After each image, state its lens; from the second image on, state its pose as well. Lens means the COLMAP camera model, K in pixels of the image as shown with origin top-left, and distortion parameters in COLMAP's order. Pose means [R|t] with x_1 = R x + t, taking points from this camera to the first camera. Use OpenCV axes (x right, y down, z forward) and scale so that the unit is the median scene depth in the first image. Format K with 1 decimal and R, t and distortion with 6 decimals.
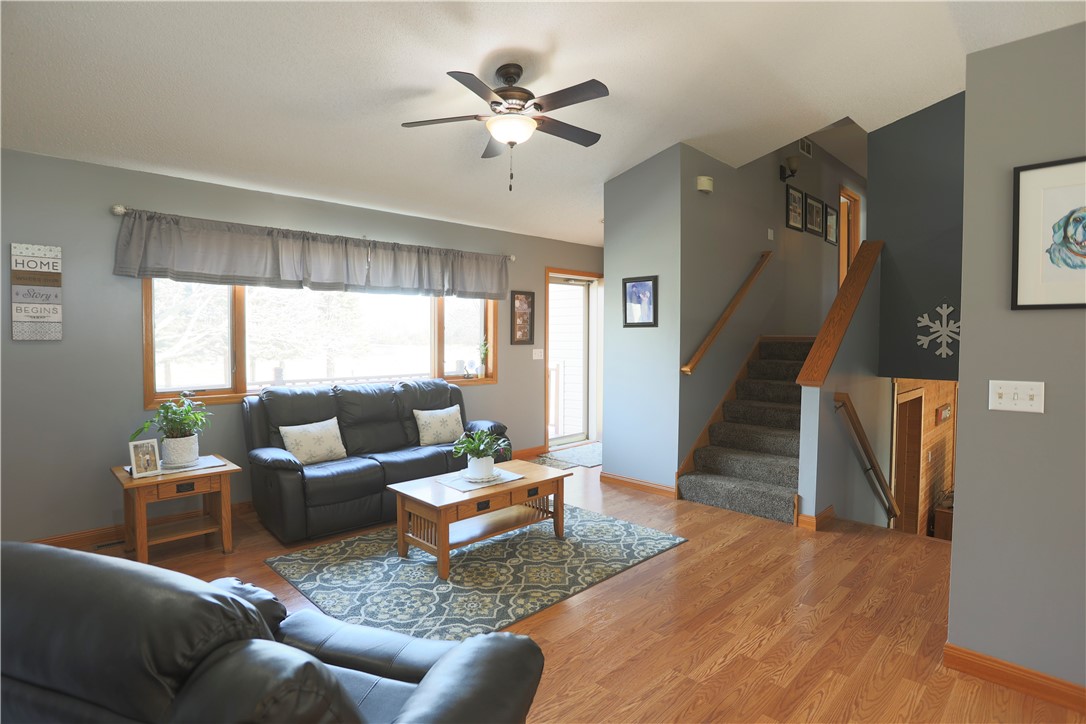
lens RADIAL K [[567.7, 0, 531.3], [0, 567.7, 356.2], [0, 0, 1]] dist [-0.086746, 0.032117]
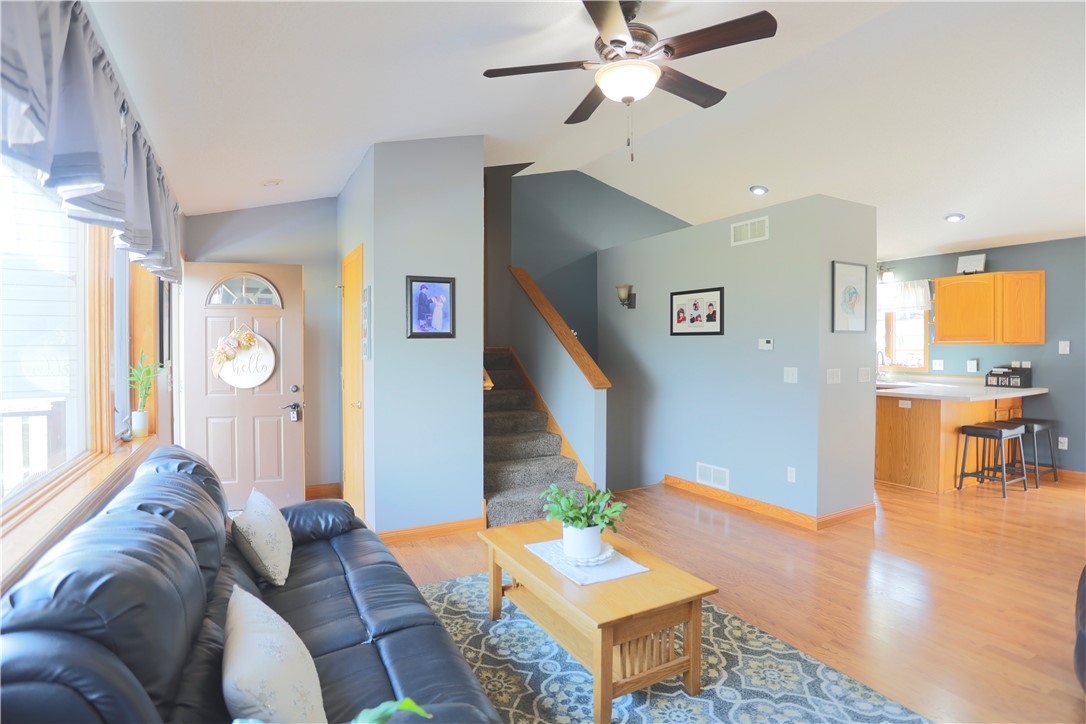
lens RADIAL K [[567.7, 0, 531.3], [0, 567.7, 356.2], [0, 0, 1]] dist [-0.086746, 0.032117]
pose [[0.265669, -0.010606, 0.964006, -0.773352], [0.046754, 0.998905, -0.001895, -0.023896], [-0.962930, 0.045574, 0.265874, 0.892816]]
